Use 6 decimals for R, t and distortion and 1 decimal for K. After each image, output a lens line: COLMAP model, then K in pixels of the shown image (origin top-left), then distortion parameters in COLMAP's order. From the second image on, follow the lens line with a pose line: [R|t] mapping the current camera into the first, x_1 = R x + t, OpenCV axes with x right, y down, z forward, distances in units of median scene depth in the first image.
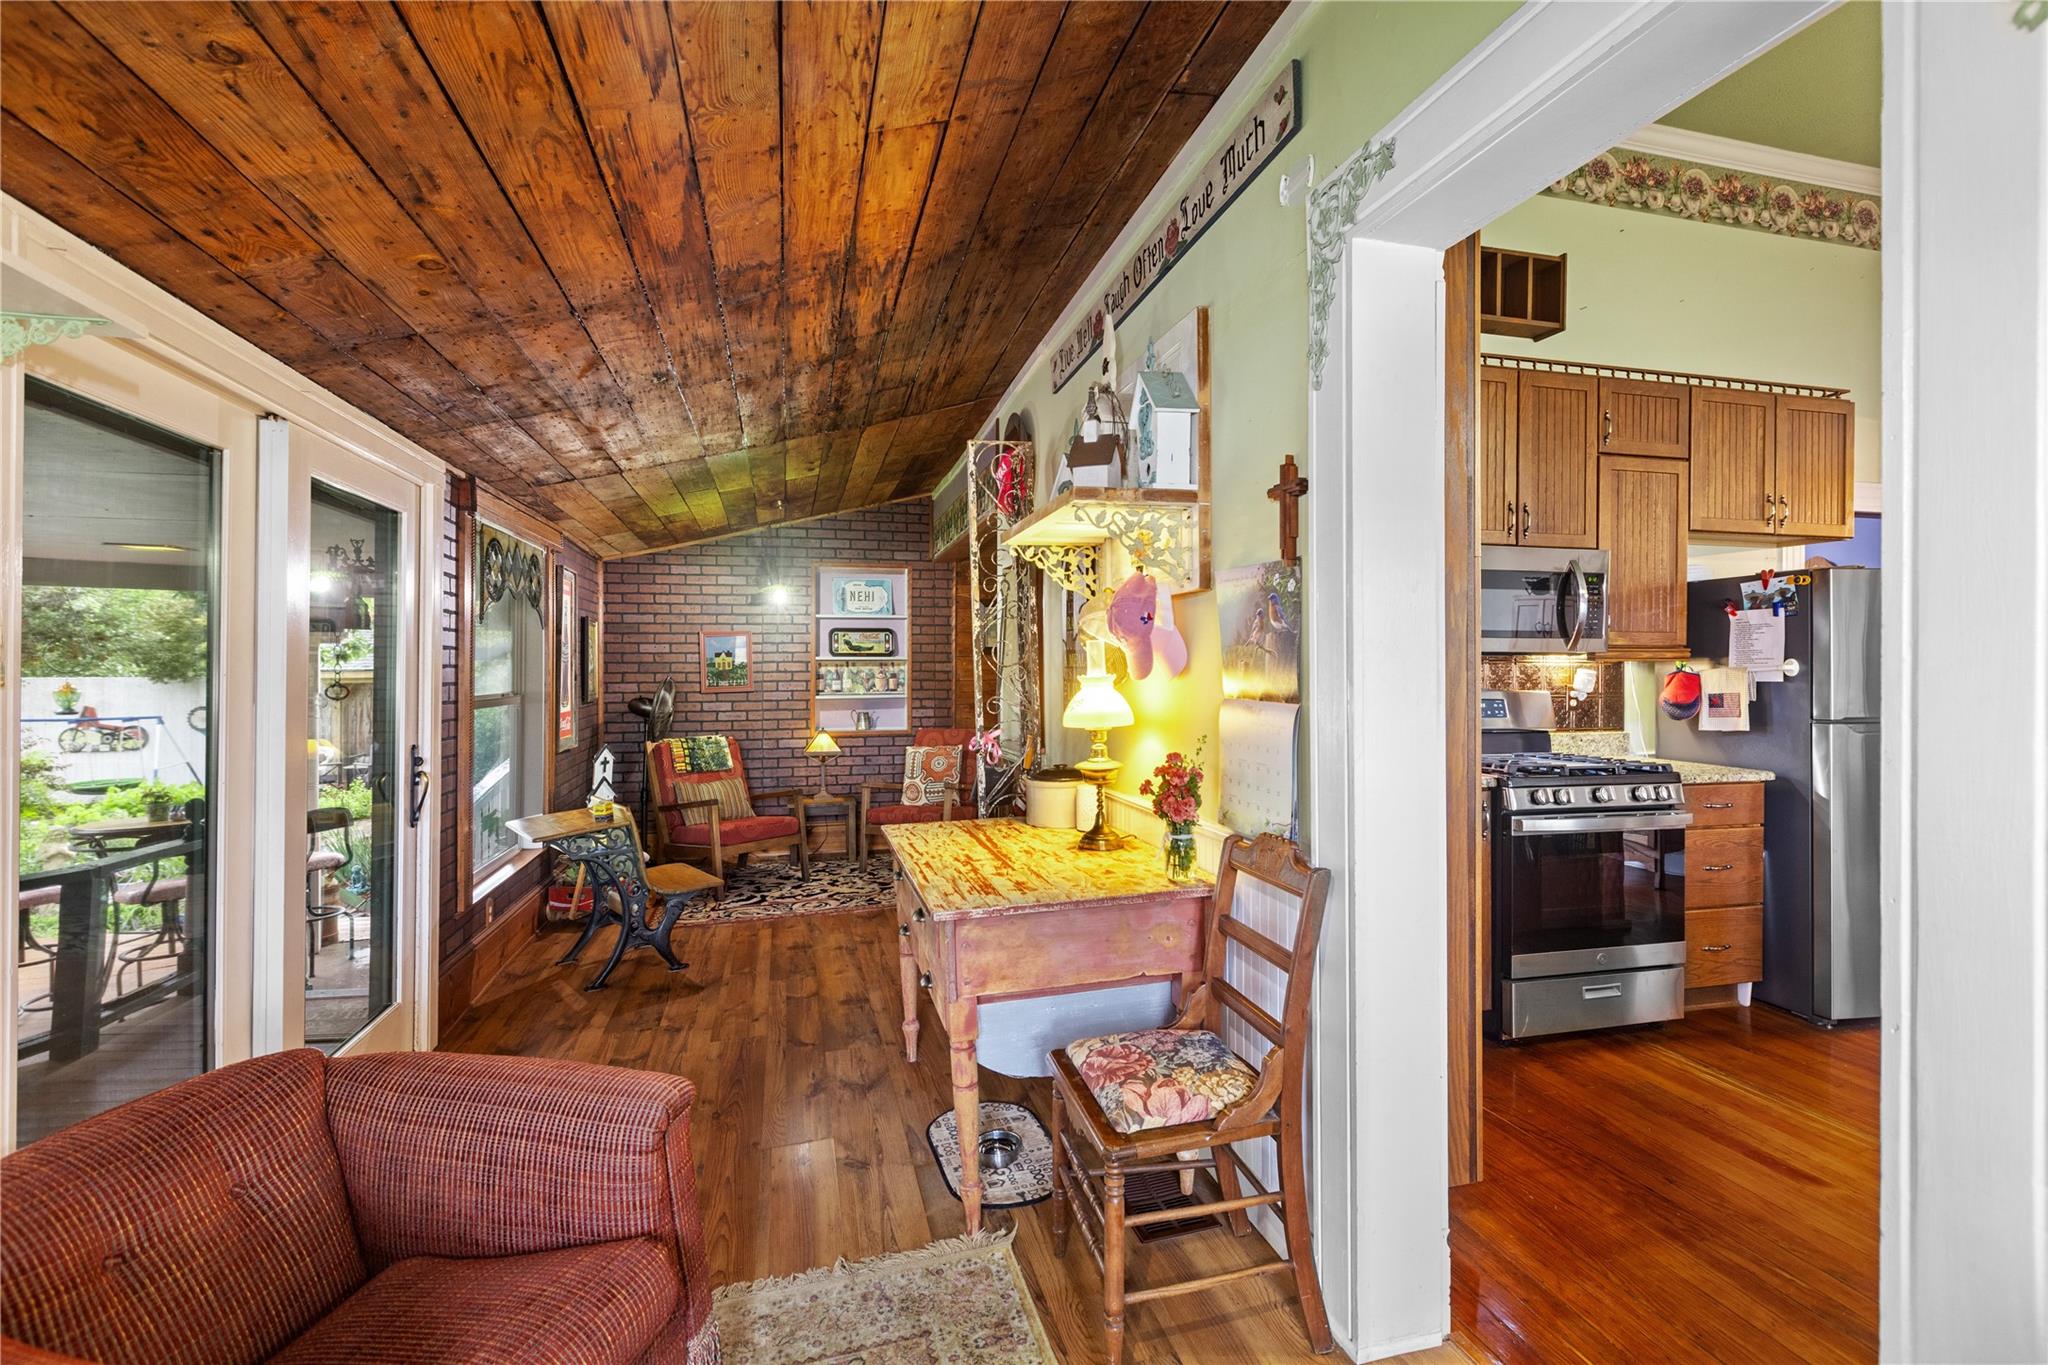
lens RADIAL K [[919.4, 0, 1036.7], [0, 919.4, 674.3], [0, 0, 1]] dist [0.002806, 0.000046]
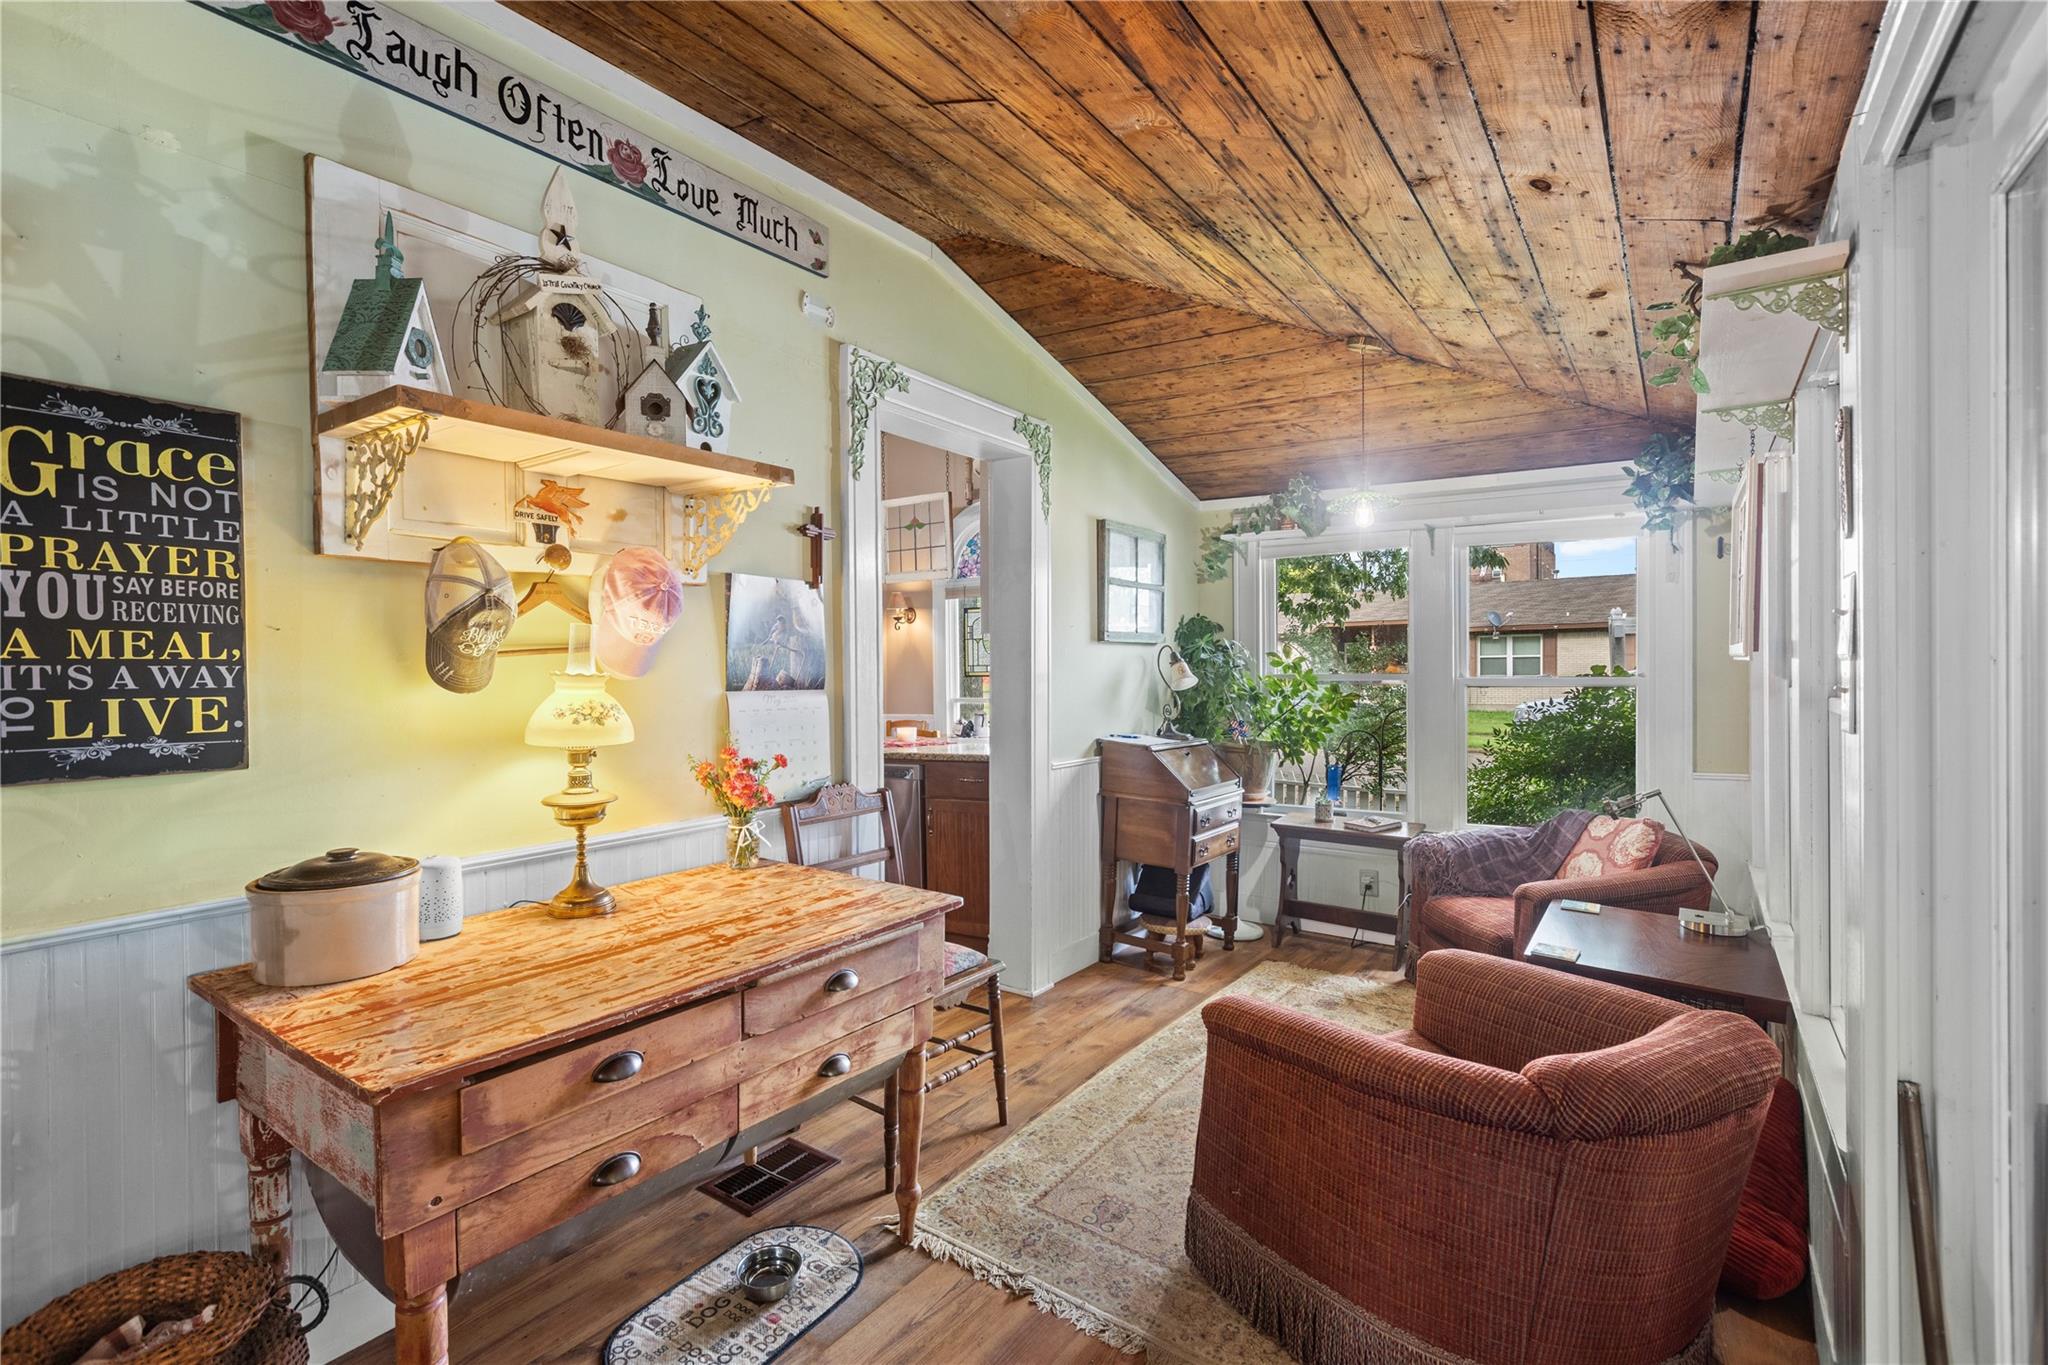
lens RADIAL K [[919.4, 0, 1026.1], [0, 919.4, 670.4], [0, 0, 1]] dist [0.002806, 0.000046]
pose [[-0.637458, -0.008154, 0.770442, -0.906580], [0.003912, 0.999897, 0.013819, -0.013244], [-0.770475, 0.011823, -0.637360, 1.532884]]
